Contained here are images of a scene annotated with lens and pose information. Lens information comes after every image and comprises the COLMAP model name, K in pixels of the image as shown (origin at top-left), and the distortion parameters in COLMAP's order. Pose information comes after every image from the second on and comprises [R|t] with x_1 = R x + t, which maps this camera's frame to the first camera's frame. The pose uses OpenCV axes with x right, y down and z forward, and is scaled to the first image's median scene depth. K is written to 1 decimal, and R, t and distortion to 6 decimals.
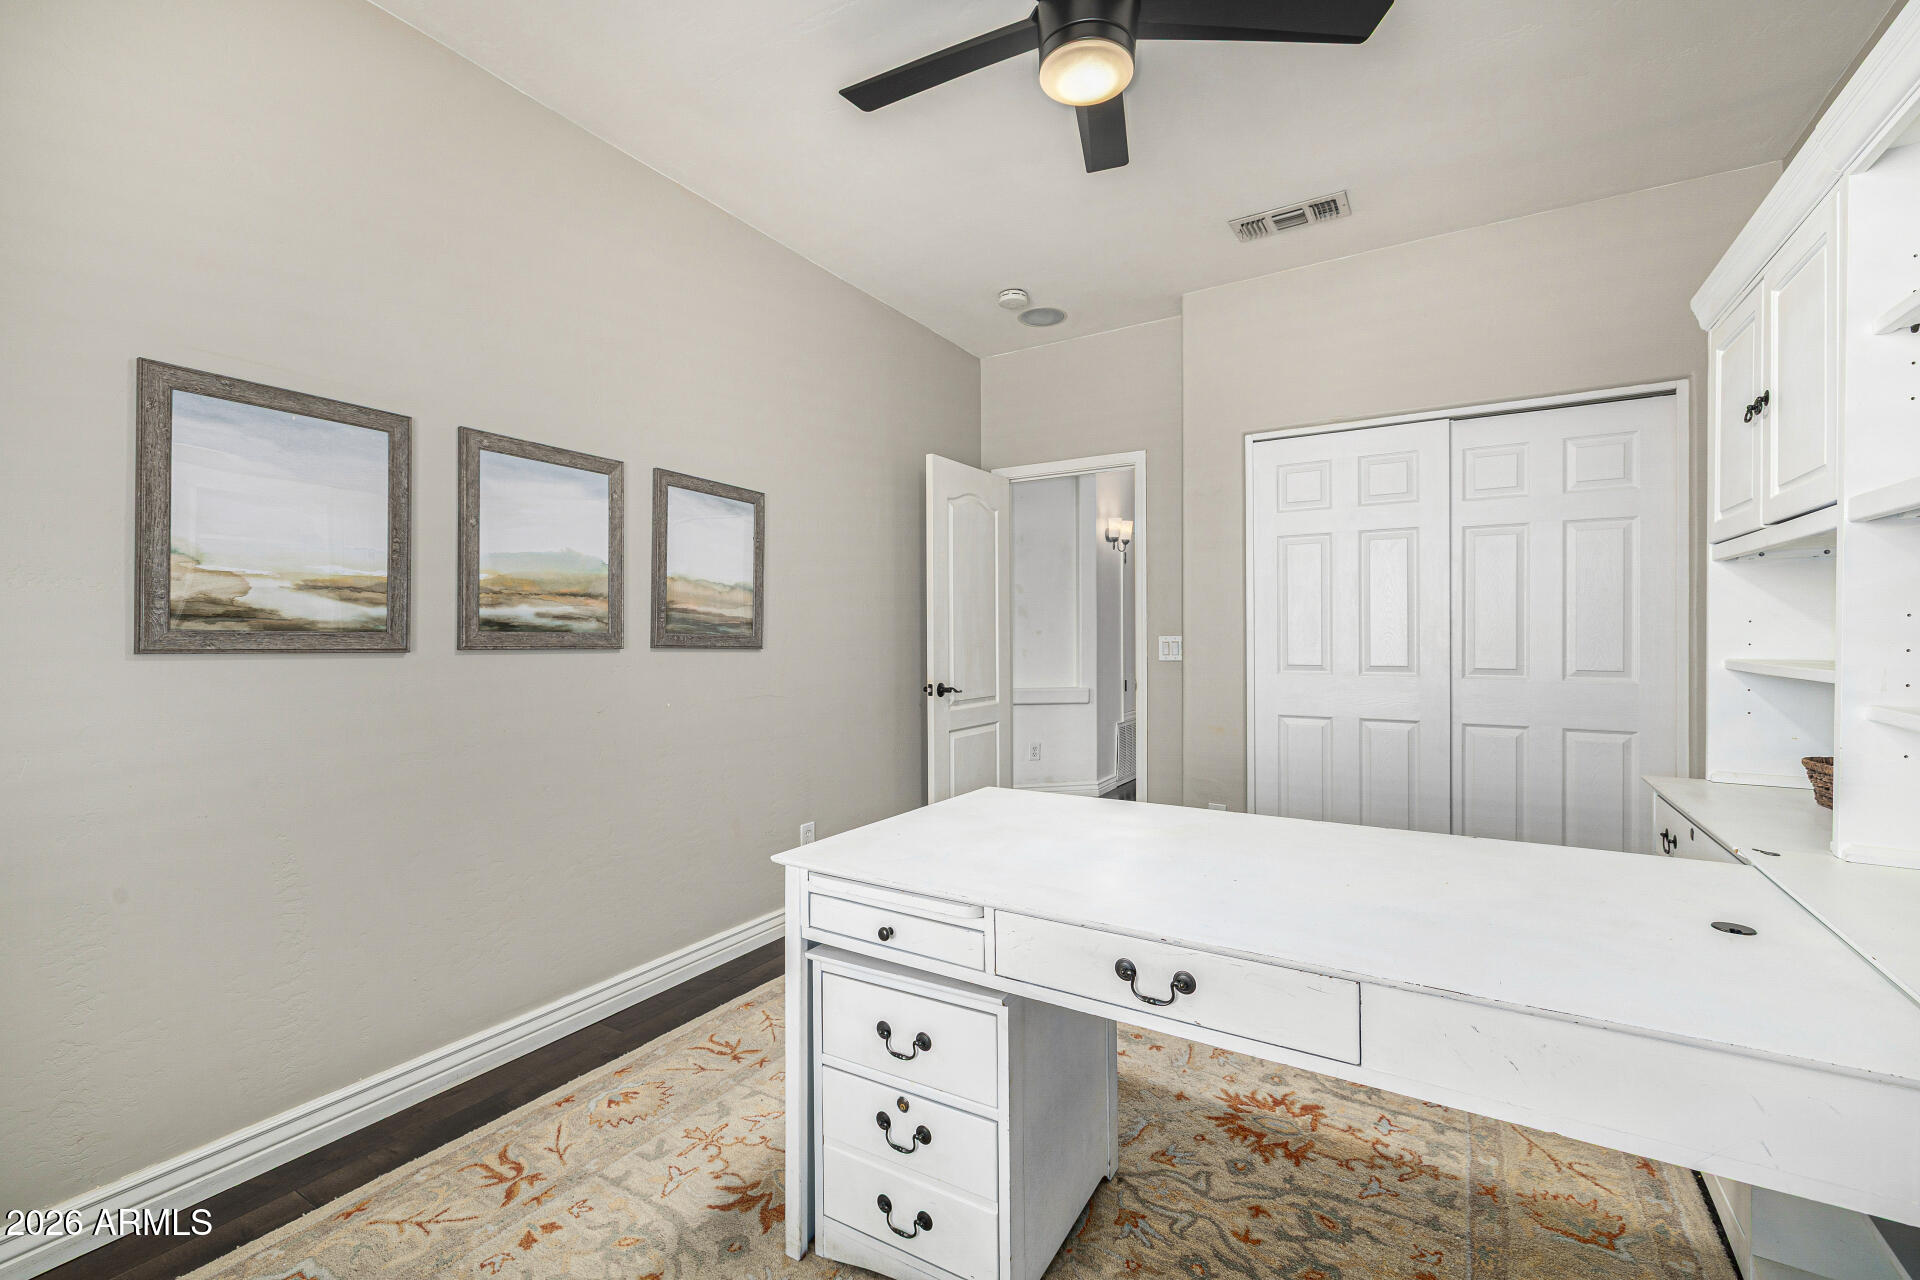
lens RADIAL K [[806.1, 0, 967.0], [0, 806.1, 636.3], [0, 0, 1]] dist [0.001882, -0.000028]
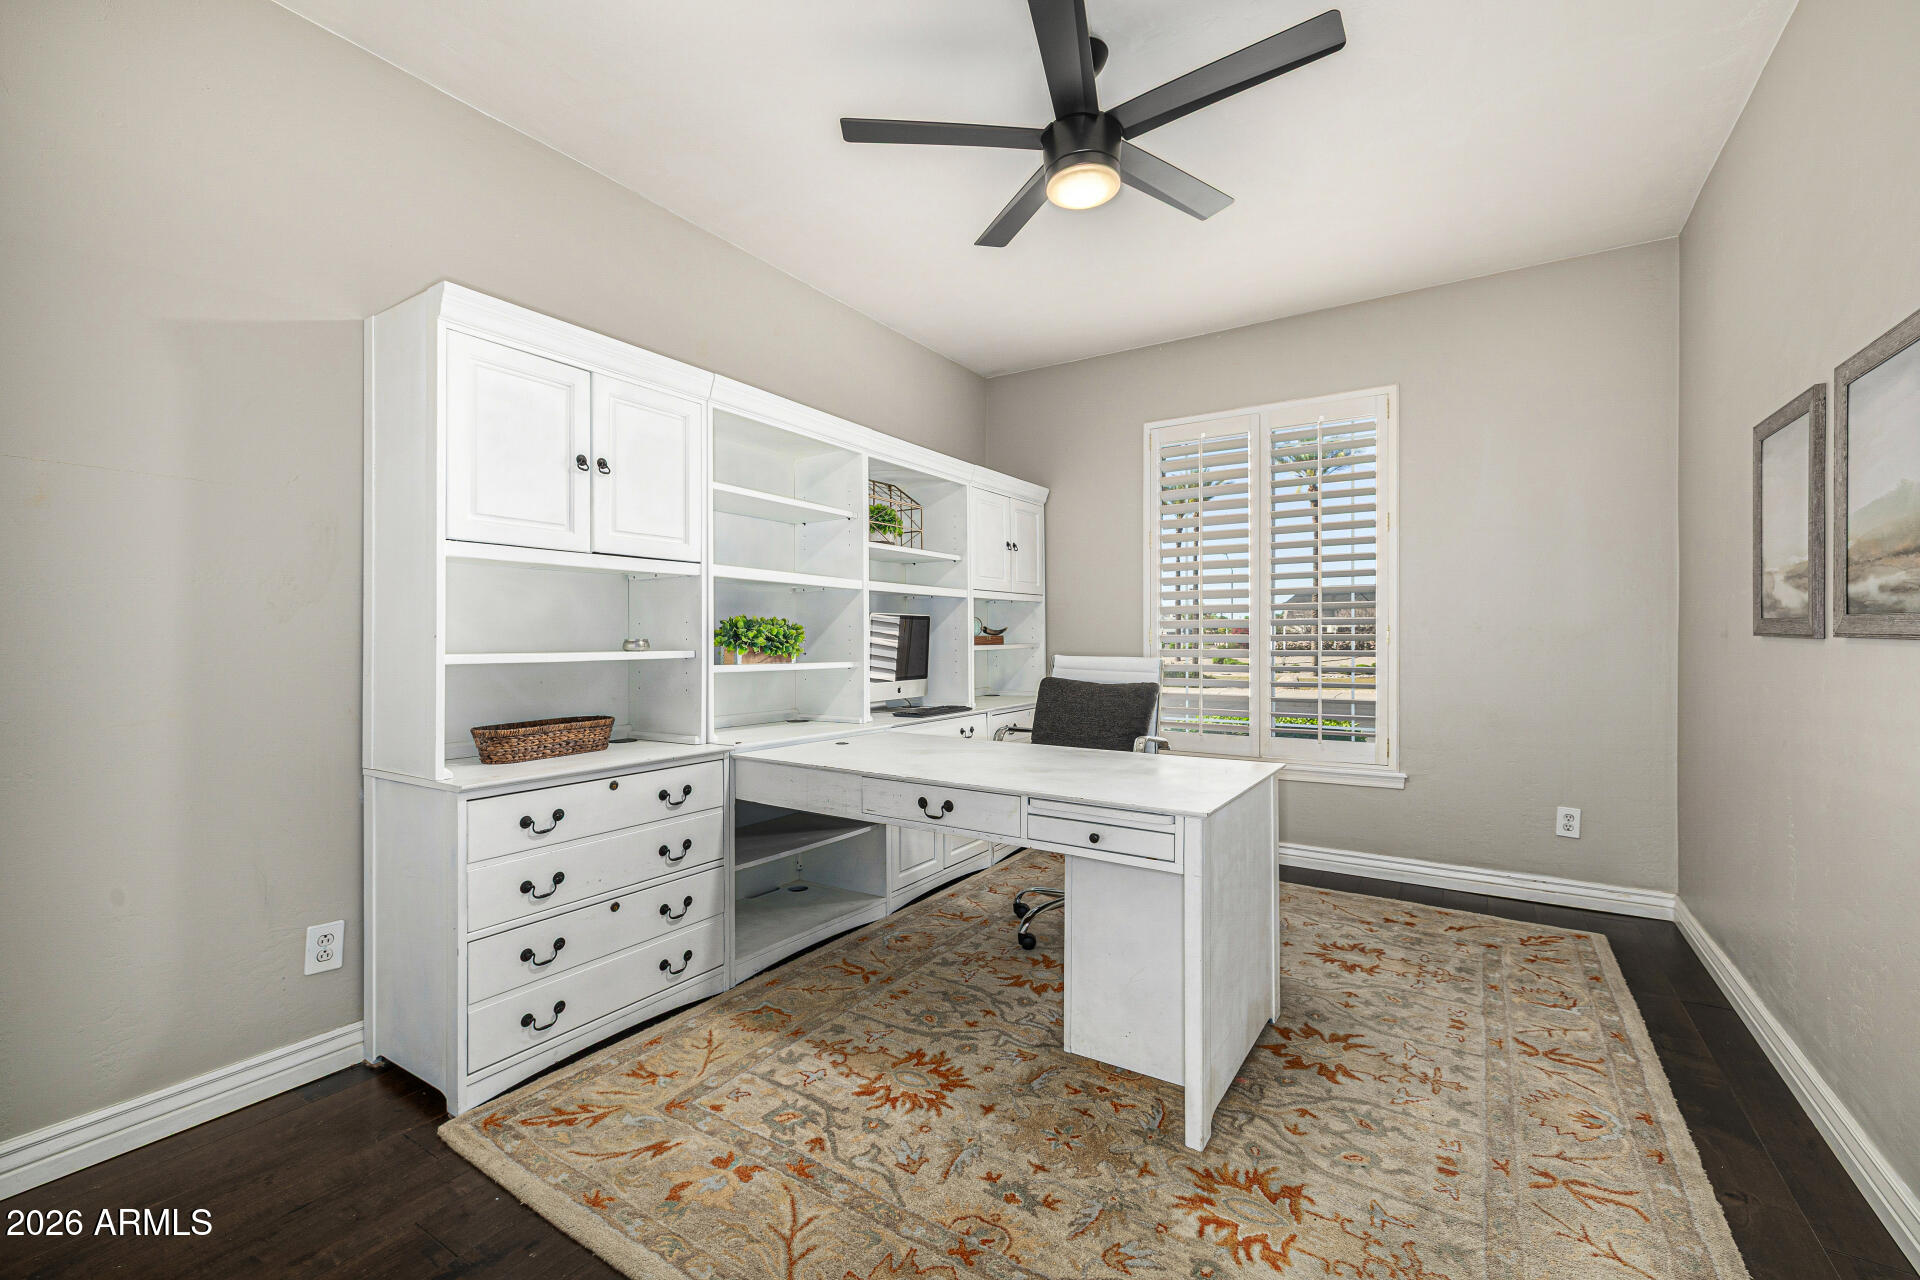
lens RADIAL K [[806.1, 0, 952.3], [0, 806.1, 639.3], [0, 0, 1]] dist [0.001882, -0.000028]
pose [[-0.999231, 0.005547, 0.038820, 0.306087], [0.005614, 0.999983, 0.001615, 0.014396], [-0.038810, 0.001832, -0.999245, 2.240563]]
